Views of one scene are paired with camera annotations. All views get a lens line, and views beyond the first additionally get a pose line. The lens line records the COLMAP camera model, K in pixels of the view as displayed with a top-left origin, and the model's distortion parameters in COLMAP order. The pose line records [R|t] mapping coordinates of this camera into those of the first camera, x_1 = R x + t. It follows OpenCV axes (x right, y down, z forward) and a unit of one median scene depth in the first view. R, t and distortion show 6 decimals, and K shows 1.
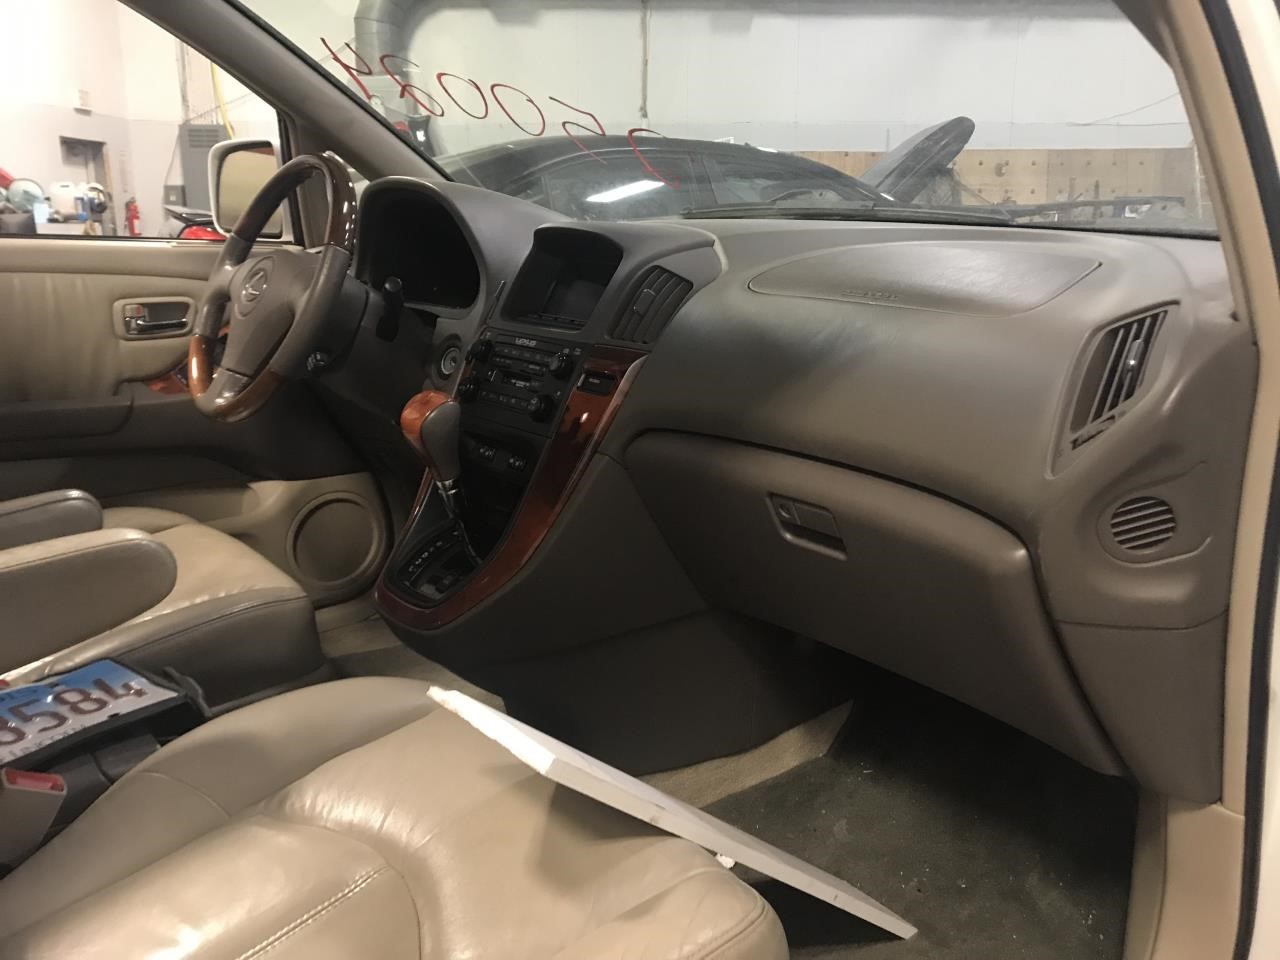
lens RADIAL K [[1059.3, 0, 640.0], [0, 1059.3, 480.0], [0, 0, 1]] dist [0.039360, -0.015702]
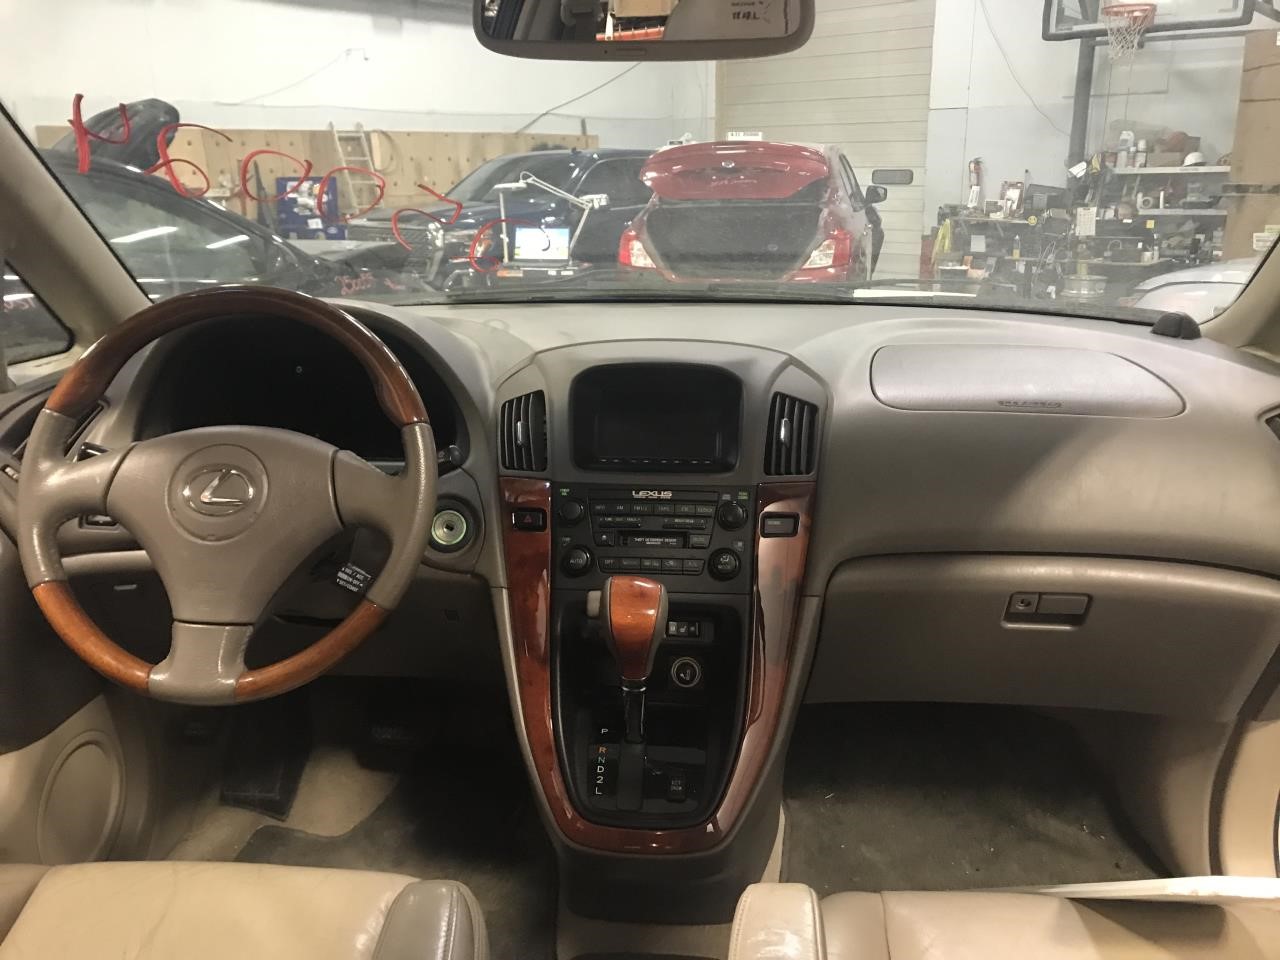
lens RADIAL K [[1059.3, 0, 640.0], [0, 1059.3, 480.0], [0, 0, 1]] dist [0.039360, -0.015702]
pose [[0.695339, -0.209835, 0.687367, -0.107426], [0.188726, 0.976174, 0.107084, -0.035594], [-0.693459, 0.055264, 0.718373, 0.055715]]
